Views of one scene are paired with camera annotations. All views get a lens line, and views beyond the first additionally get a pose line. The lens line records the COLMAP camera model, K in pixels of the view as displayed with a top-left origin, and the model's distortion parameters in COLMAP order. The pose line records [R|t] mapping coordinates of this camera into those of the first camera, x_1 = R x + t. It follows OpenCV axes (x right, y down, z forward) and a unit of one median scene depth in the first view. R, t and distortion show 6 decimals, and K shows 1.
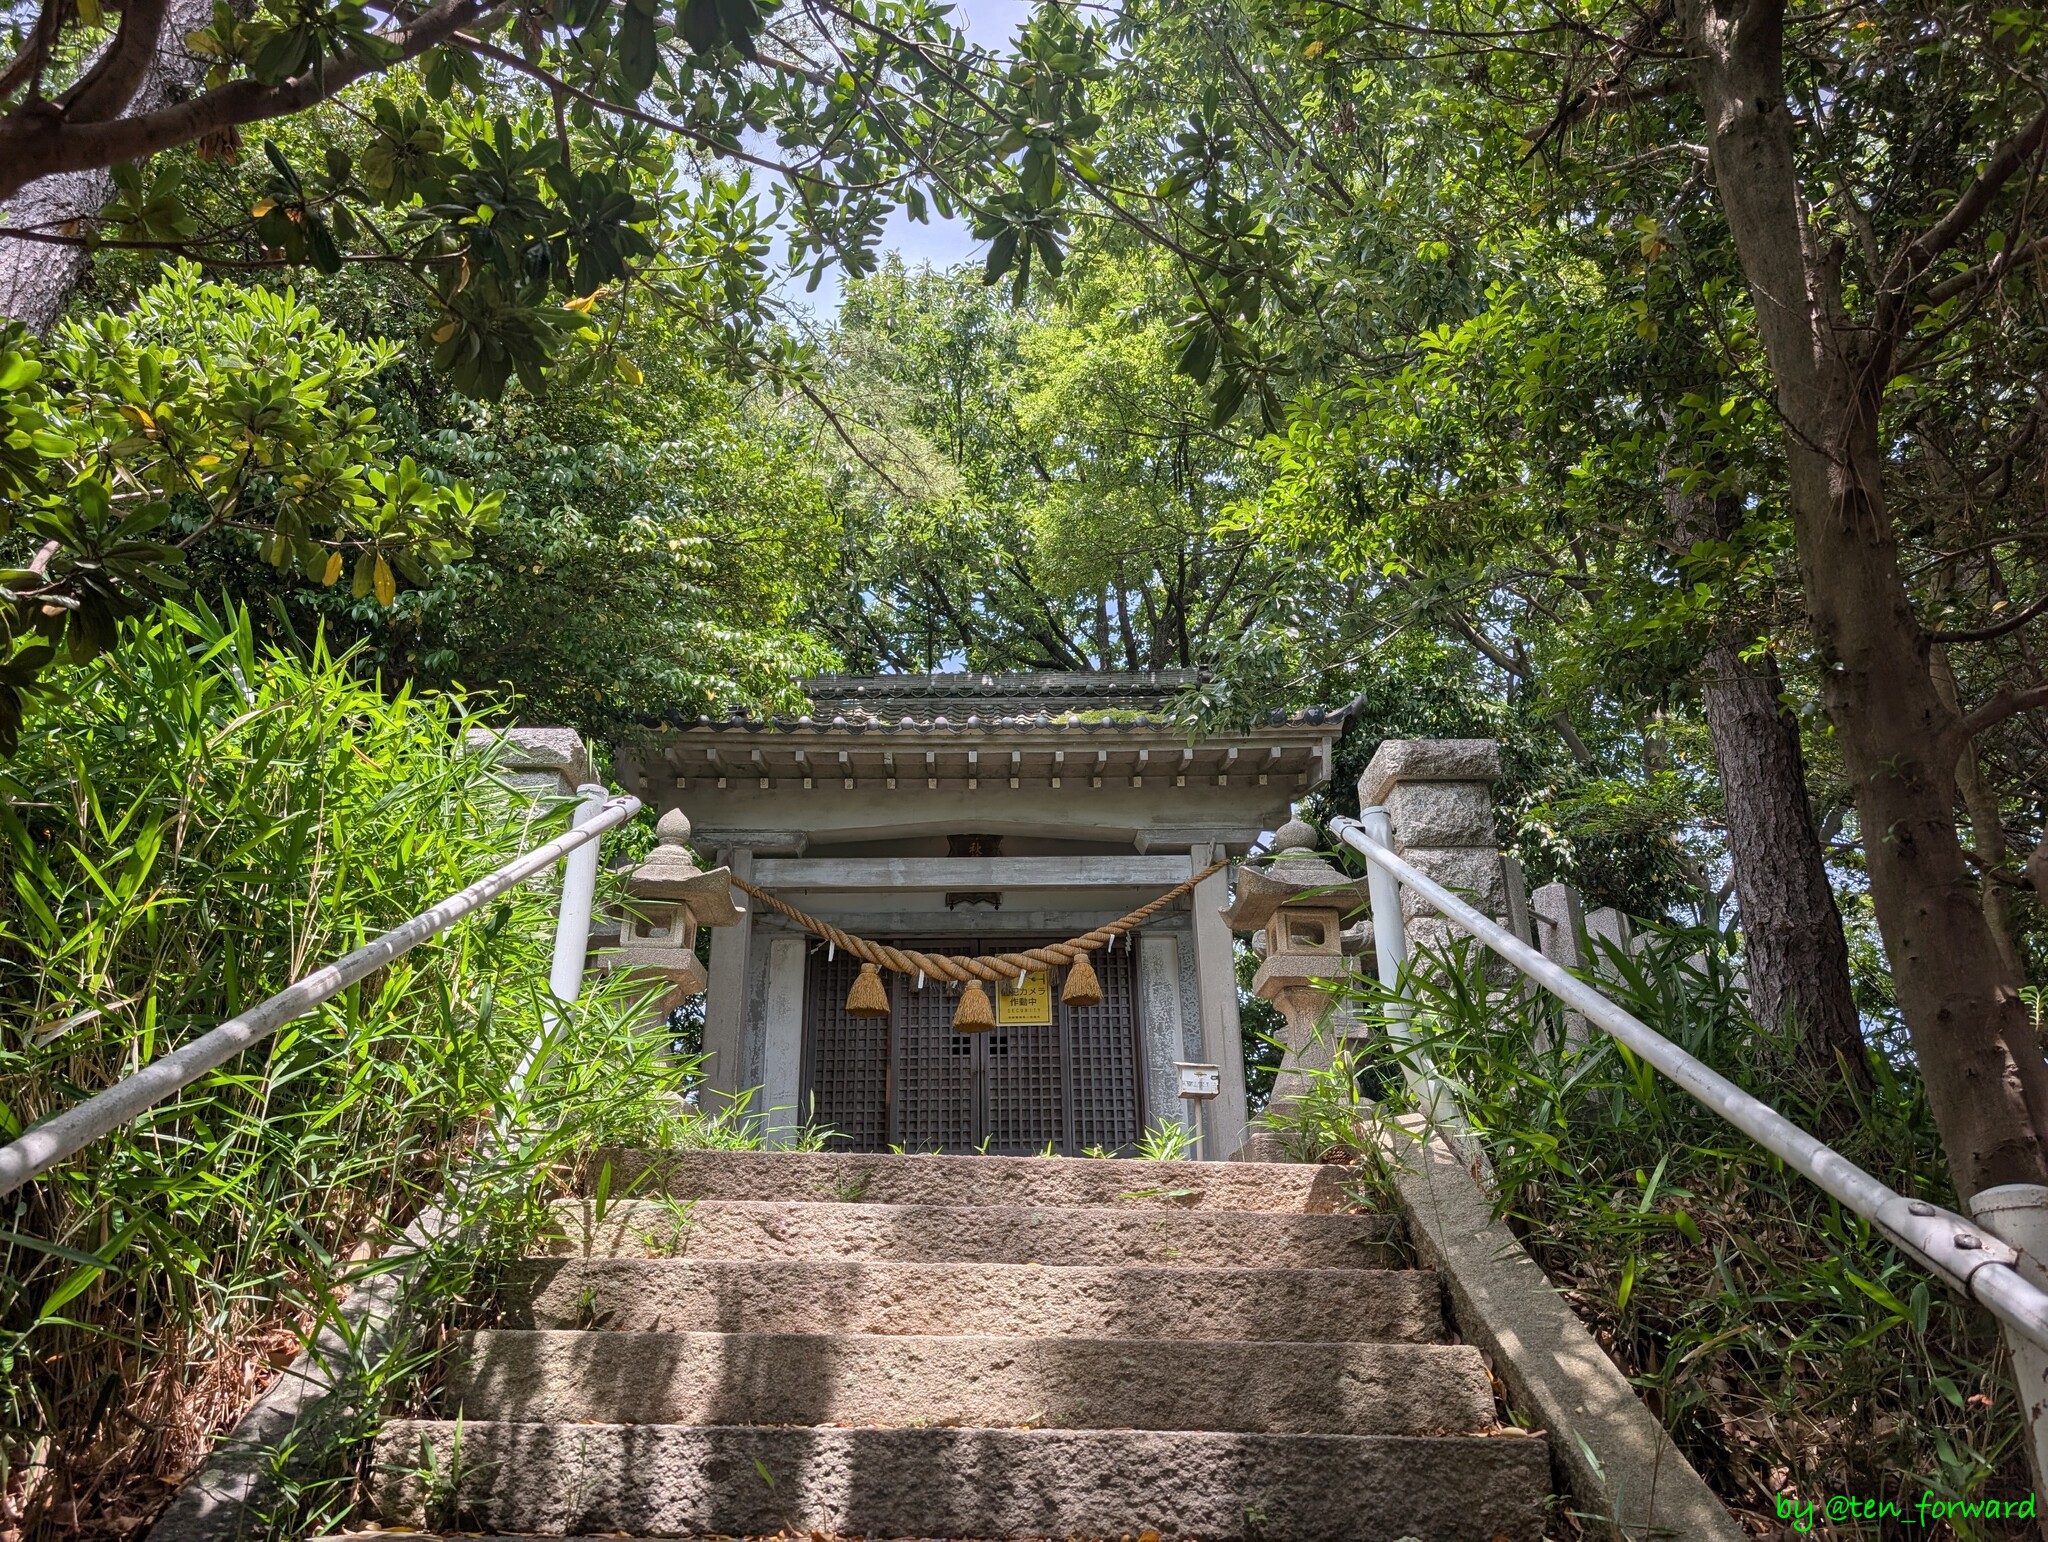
lens RADIAL K [[1494.5, 0, 1023.2], [0, 1494.5, 778.5], [0, 0, 1]] dist [0.044903, -0.024224]
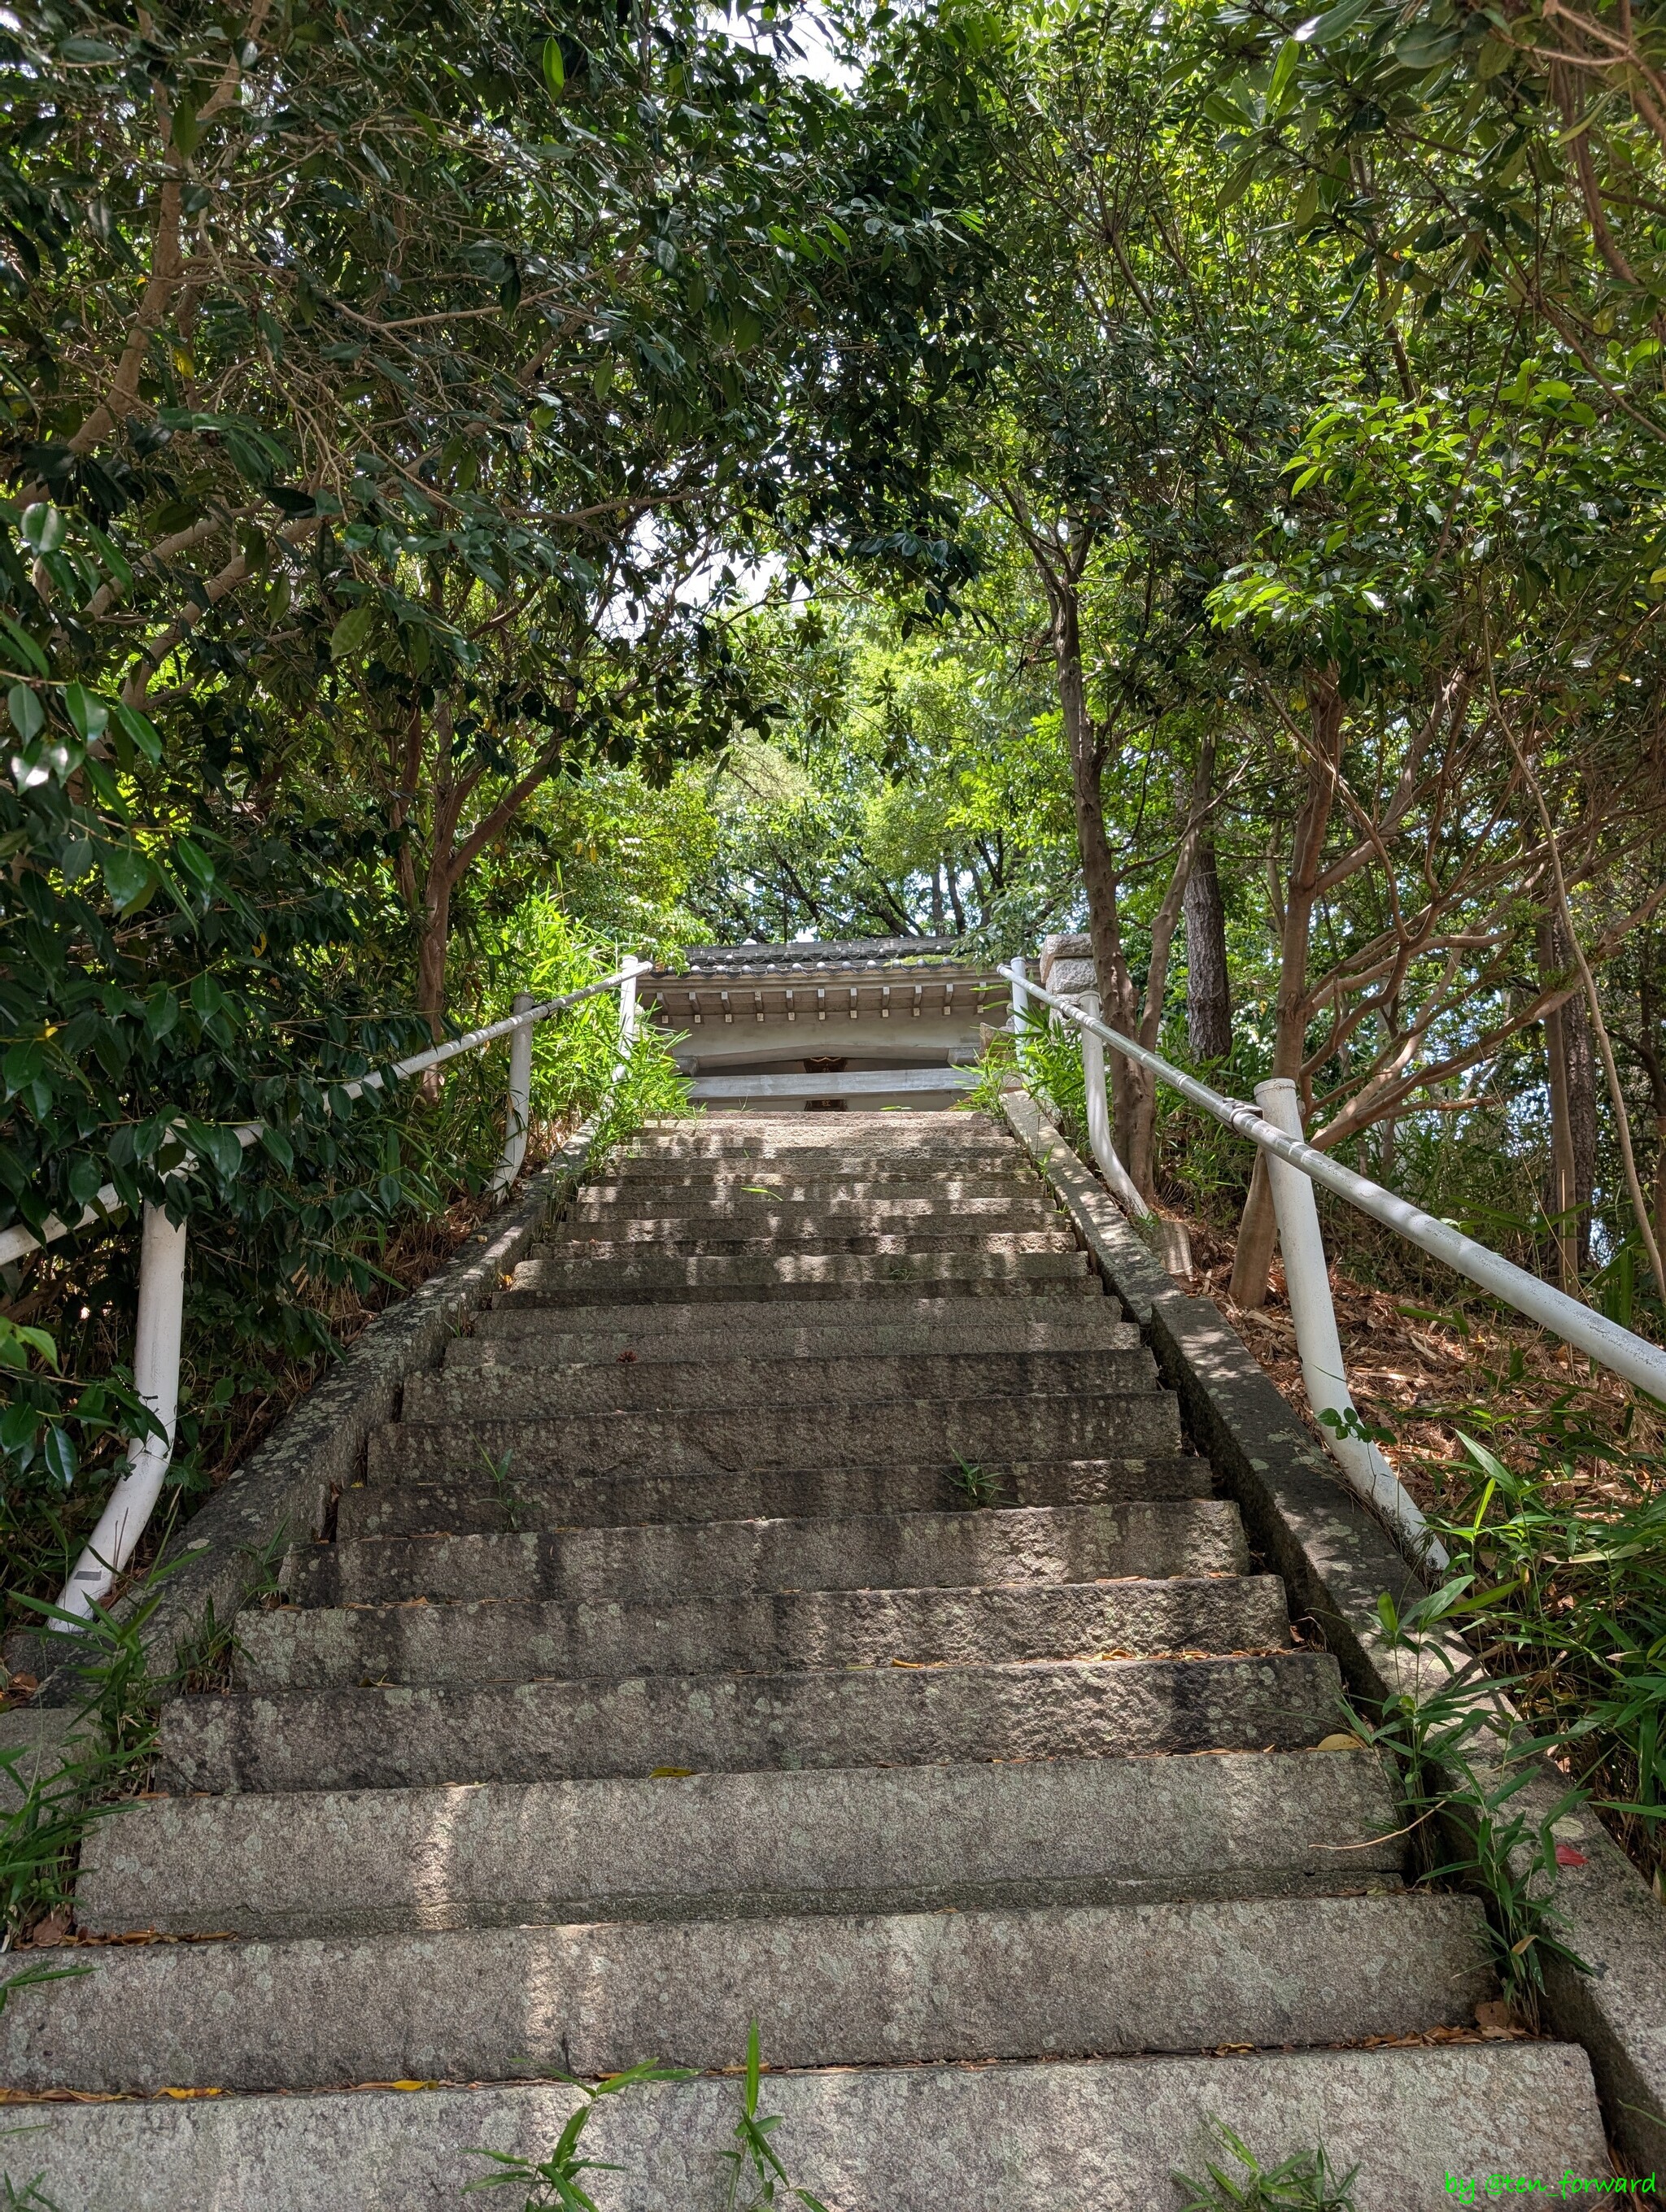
lens RADIAL K [[1614.4, 0, 820.8], [0, 1614.4, 1109.3], [0, 0, 1]] dist [0.044903, -0.024224]
pose [[0.998712, -0.030124, -0.040829, 0.020838], [0.030698, 0.999437, 0.013513, 0.066798], [0.040399, -0.014749, 0.999075, -0.425405]]
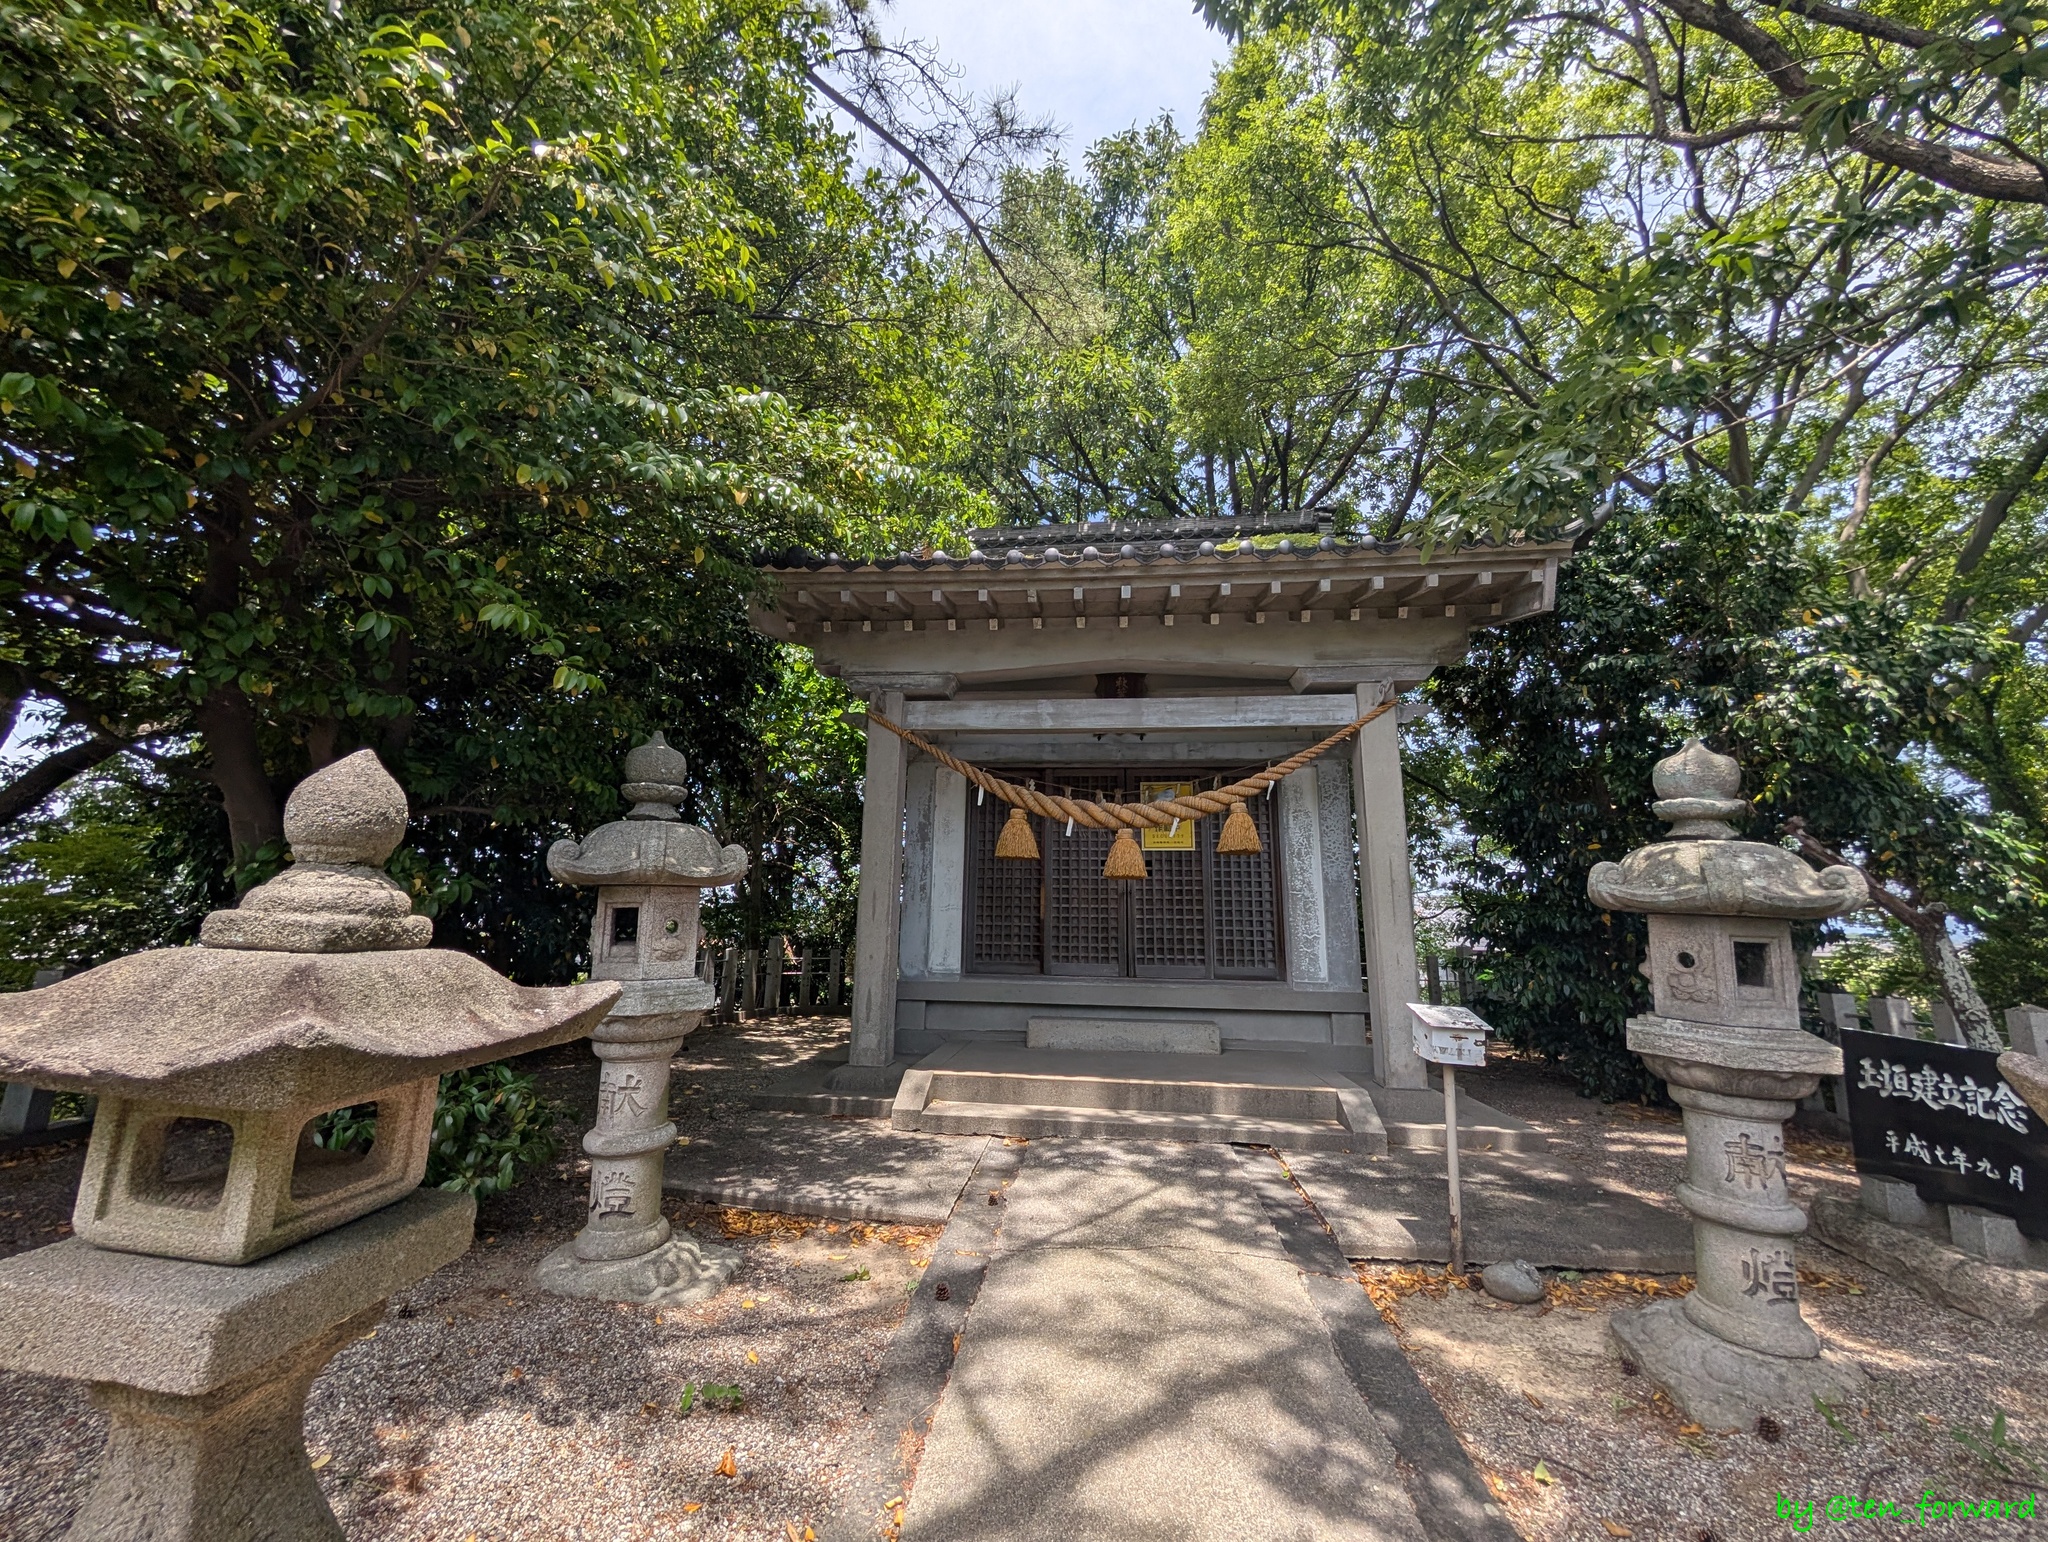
lens RADIAL K [[806.9, 0, 1013.9], [0, 806.9, 784.4], [0, 0, 1]] dist [0.002273, 0.000102]
pose [[0.990102, 0.009058, -0.140055, -0.030226], [0.020802, 0.977422, 0.210272, -0.004798], [0.138798, -0.211104, 0.967559, 0.476411]]
